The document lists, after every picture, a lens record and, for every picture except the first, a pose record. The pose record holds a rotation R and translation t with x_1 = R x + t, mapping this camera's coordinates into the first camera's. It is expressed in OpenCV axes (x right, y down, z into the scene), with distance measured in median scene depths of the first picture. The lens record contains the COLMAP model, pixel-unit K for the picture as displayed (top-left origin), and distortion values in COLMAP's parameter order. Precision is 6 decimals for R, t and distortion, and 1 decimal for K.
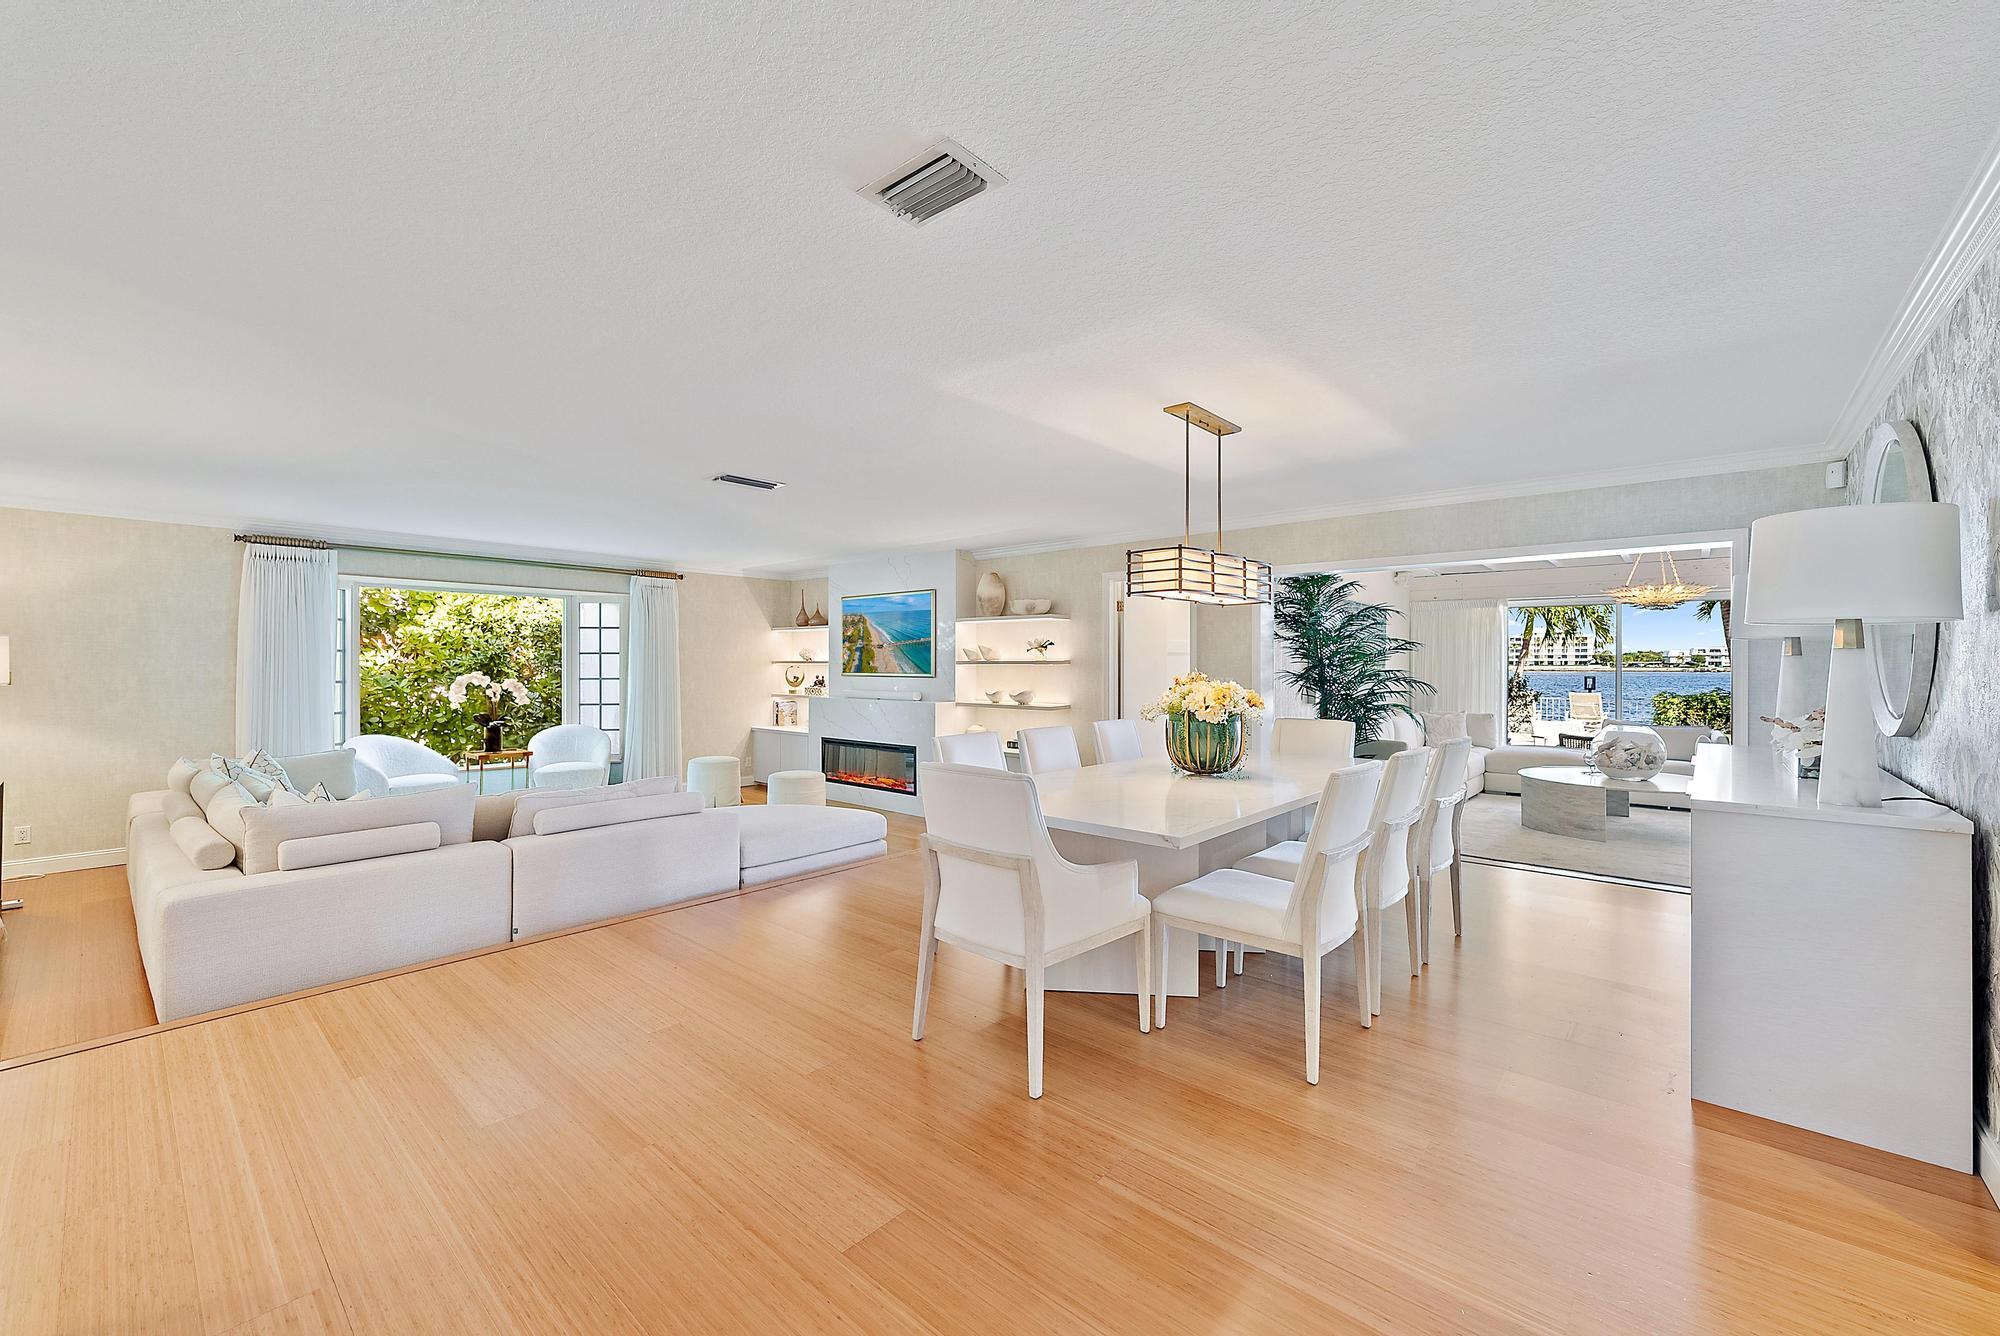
lens RADIAL K [[798.1, 0, 1006.7], [0, 798.1, 662.0], [0, 0, 1]] dist [-0.000702, -0.000167]
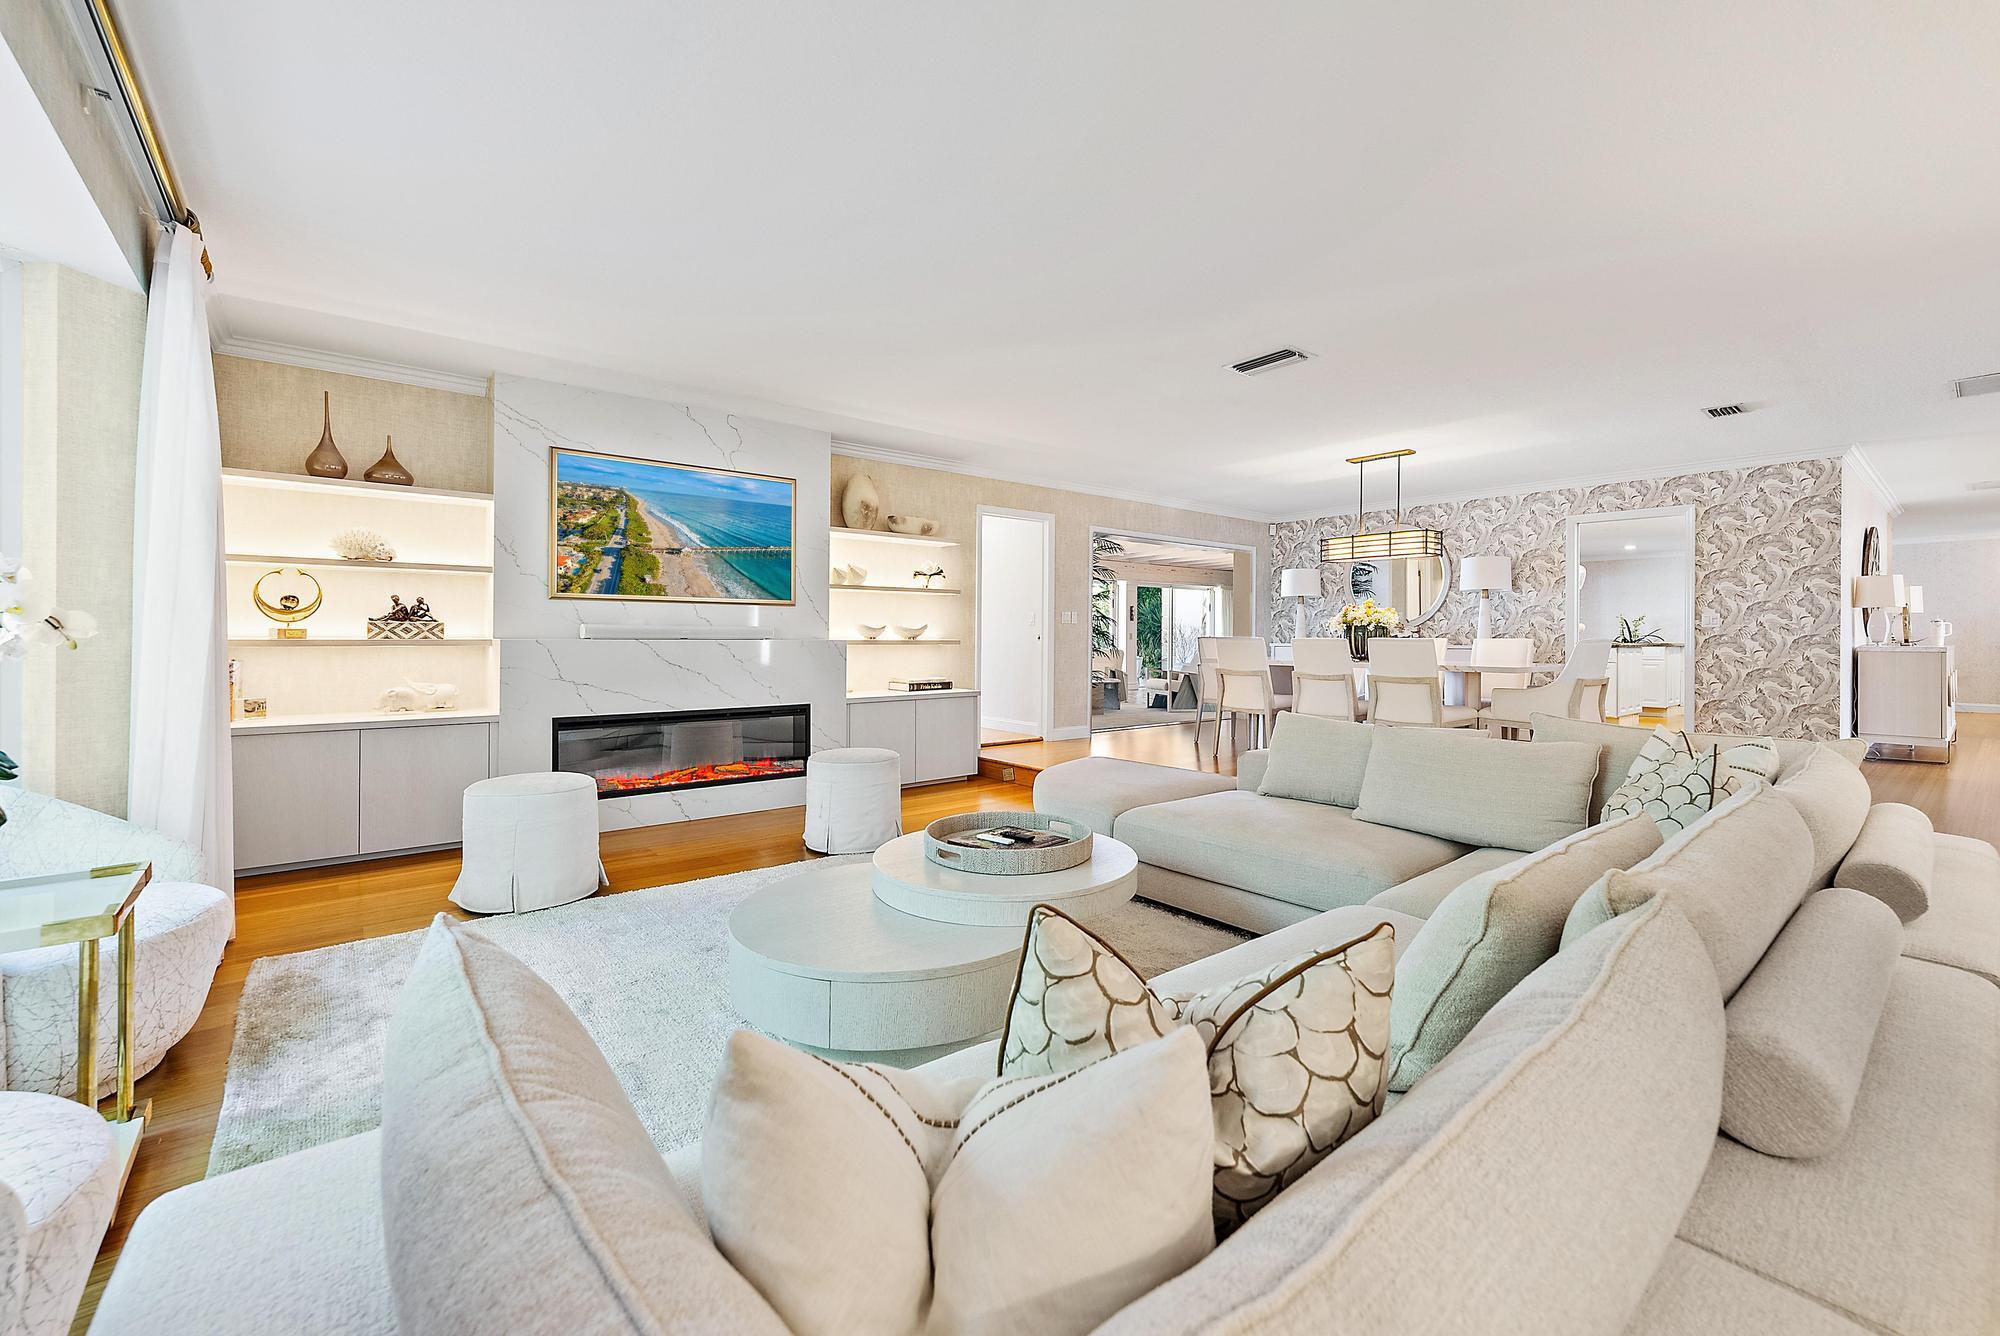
lens RADIAL K [[819.1, 0, 1005.7], [0, 819.1, 635.3], [0, 0, 1]] dist [-0.002157, -0.000092]
pose [[0.166556, -0.000722, 0.986032, -0.719334], [-0.007958, 0.999966, 0.002076, 0.040083], [-0.986000, -0.008193, 0.166545, 0.655309]]
